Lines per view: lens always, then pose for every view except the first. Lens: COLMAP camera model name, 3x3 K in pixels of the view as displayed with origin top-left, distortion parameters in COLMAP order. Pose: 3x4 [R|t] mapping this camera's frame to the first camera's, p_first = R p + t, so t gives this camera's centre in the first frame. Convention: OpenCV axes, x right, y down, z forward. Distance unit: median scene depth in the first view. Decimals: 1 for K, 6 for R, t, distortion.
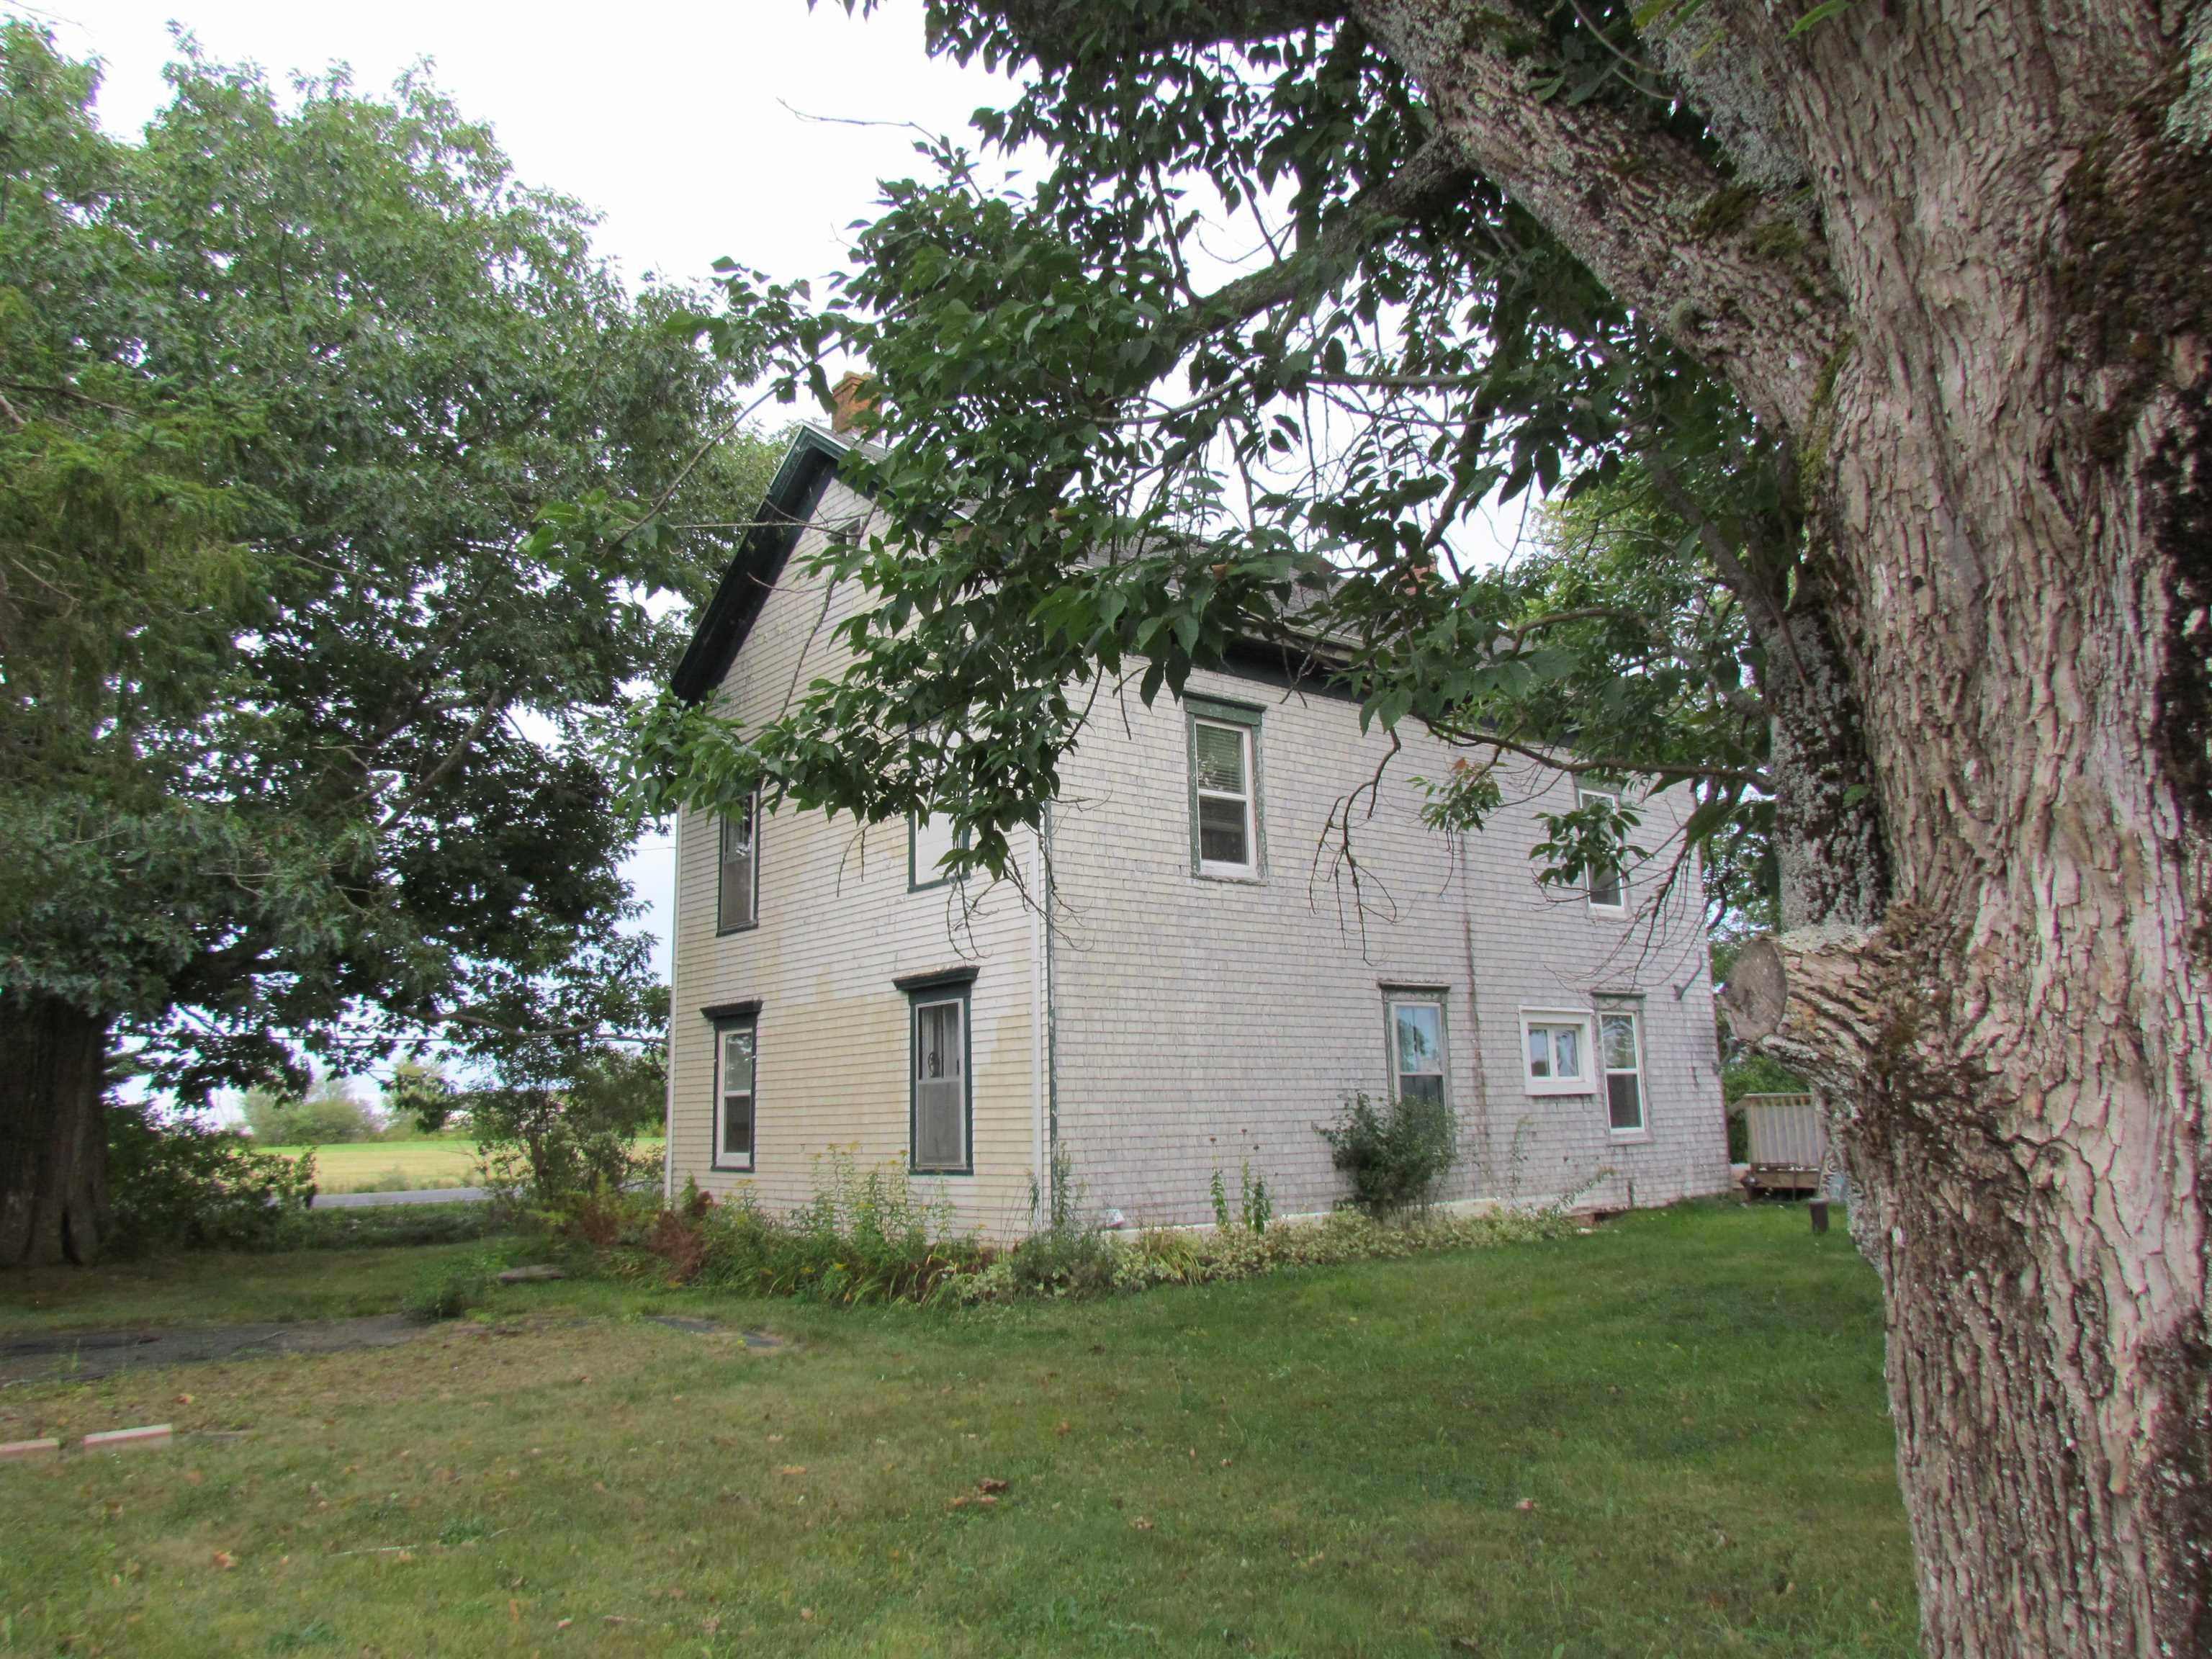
lens RADIAL K [[1645.0, 0, 1106.0], [0, 1645.0, 829.5], [0, 0, 1]] dist [-0.022152, -0.001243]
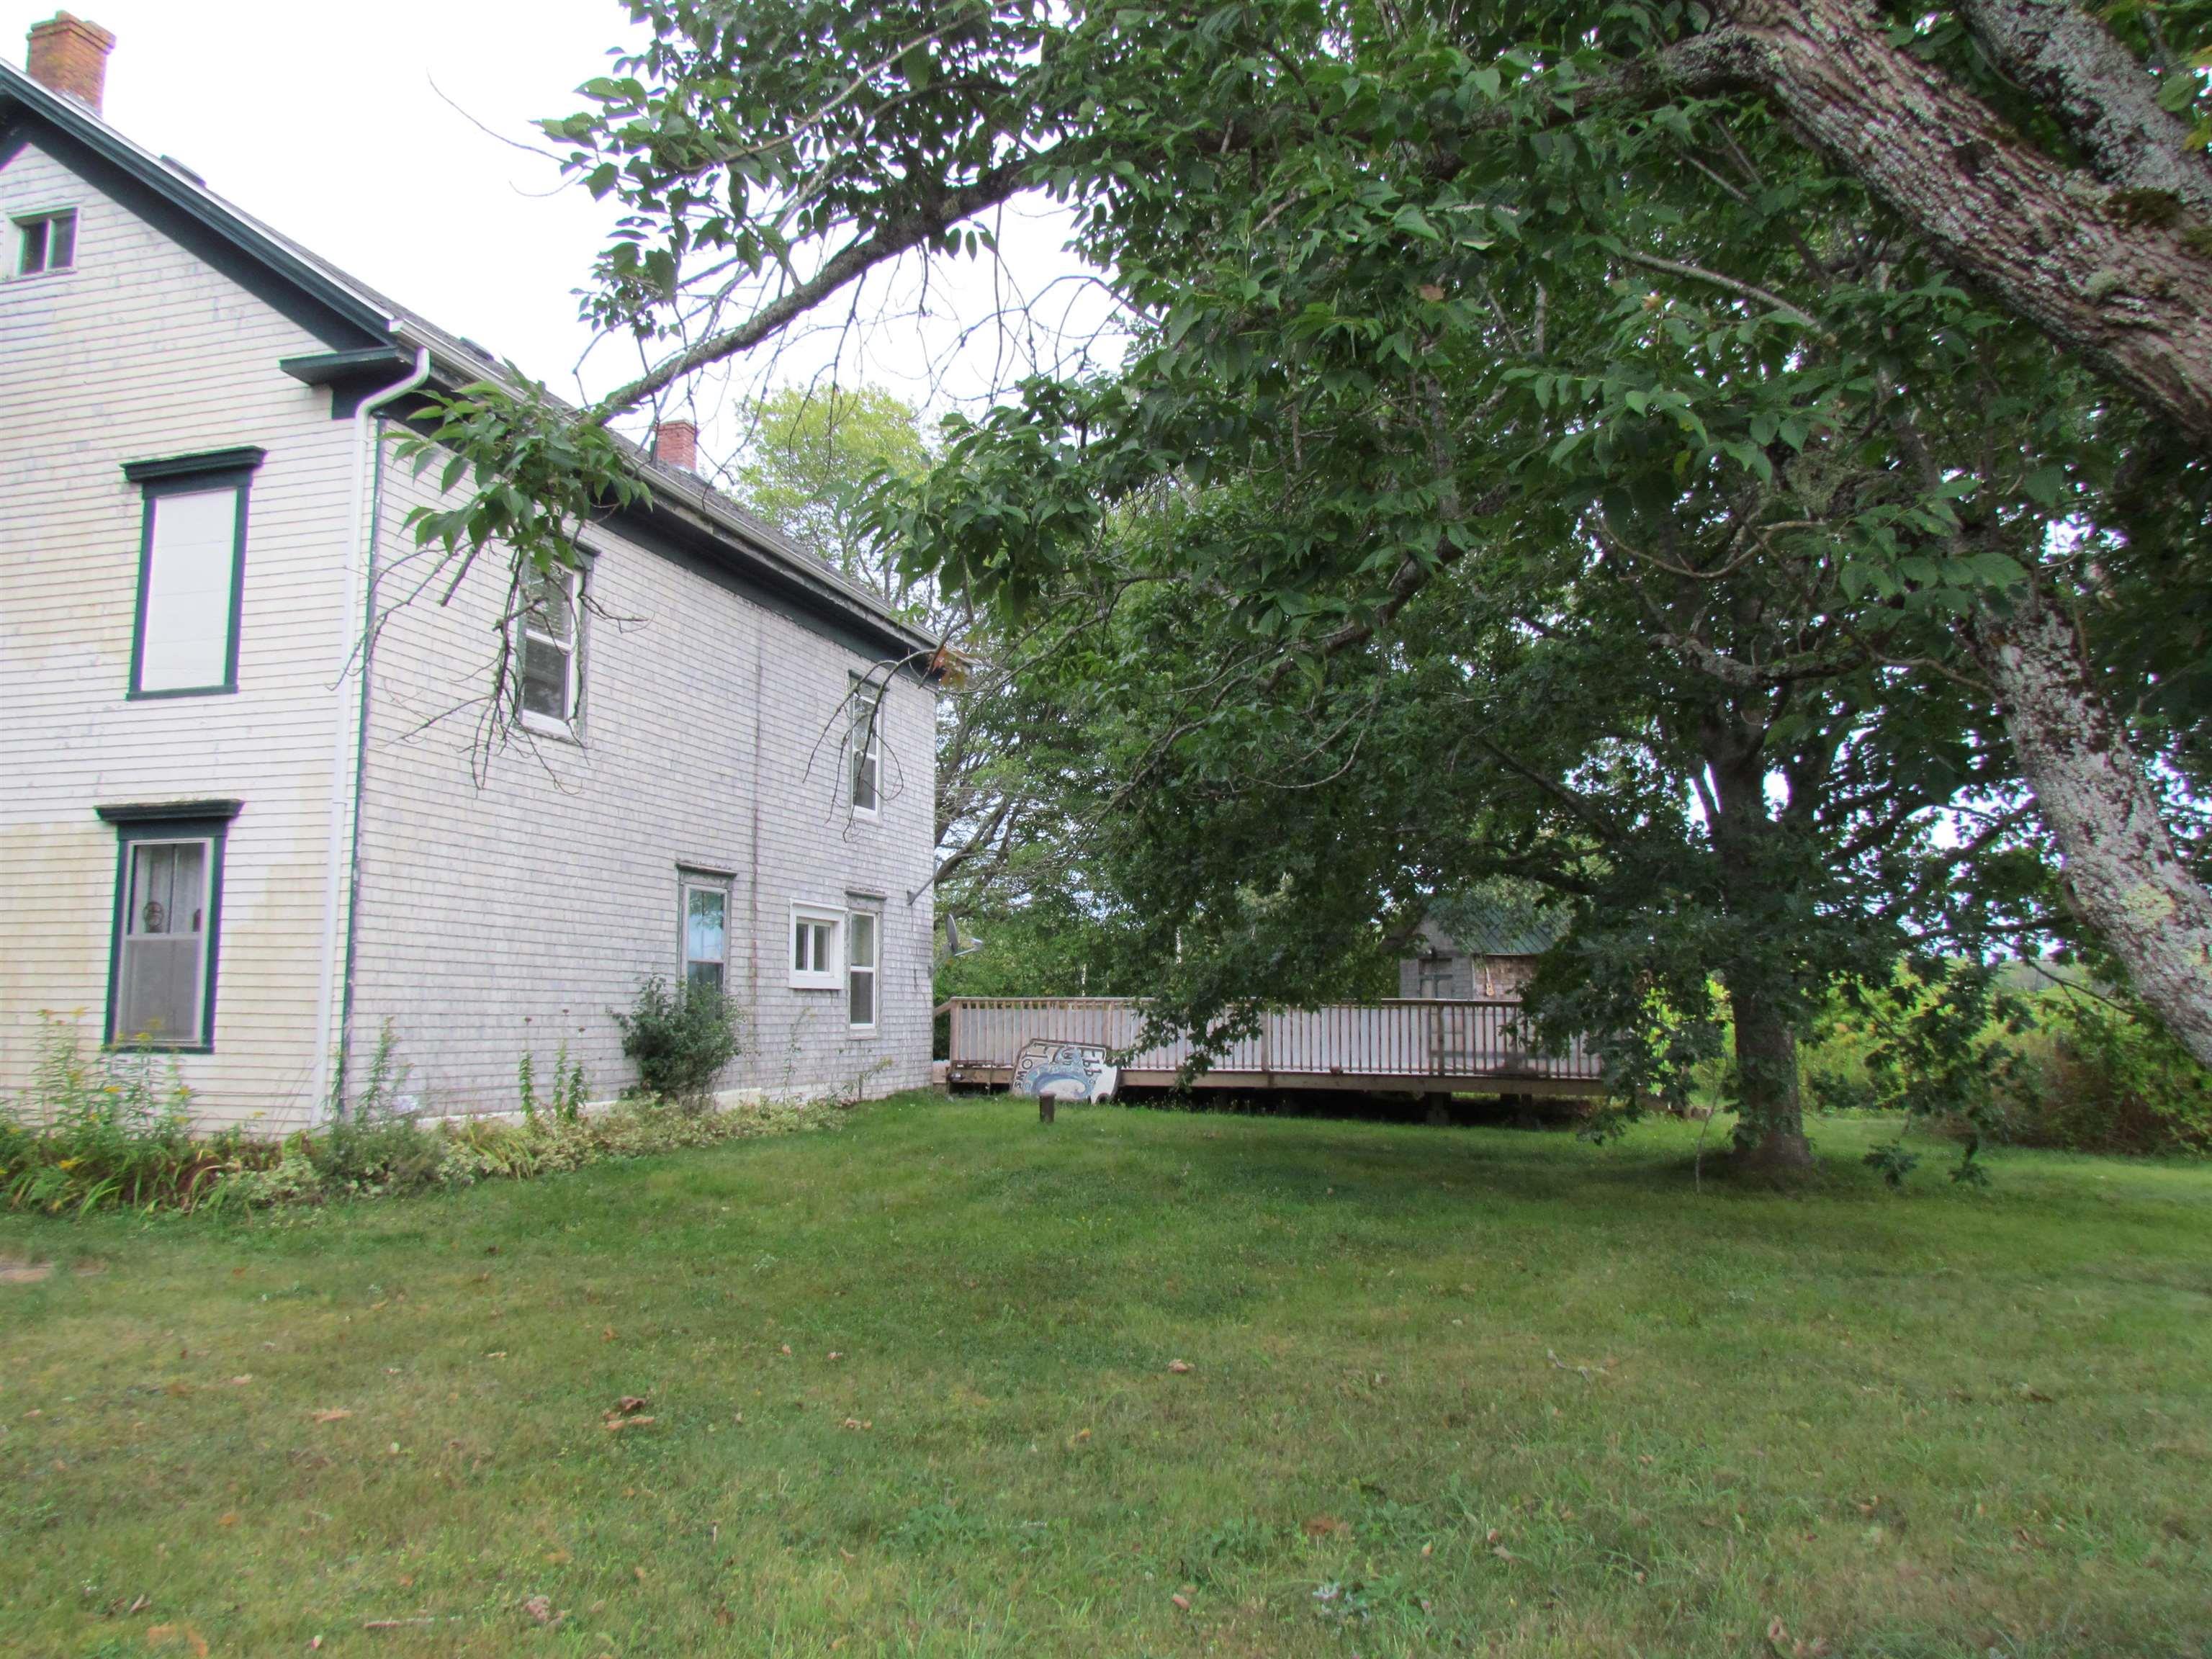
lens RADIAL K [[1631.0, 0, 1106.0], [0, 1631.0, 829.5], [0, 0, 1]] dist [-0.008106, -0.001773]
pose [[0.818517, 0.096120, 0.566384, -0.176414], [-0.127457, 0.991717, 0.015893, 0.028762], [-0.560165, -0.085199, 0.823988, 0.089876]]
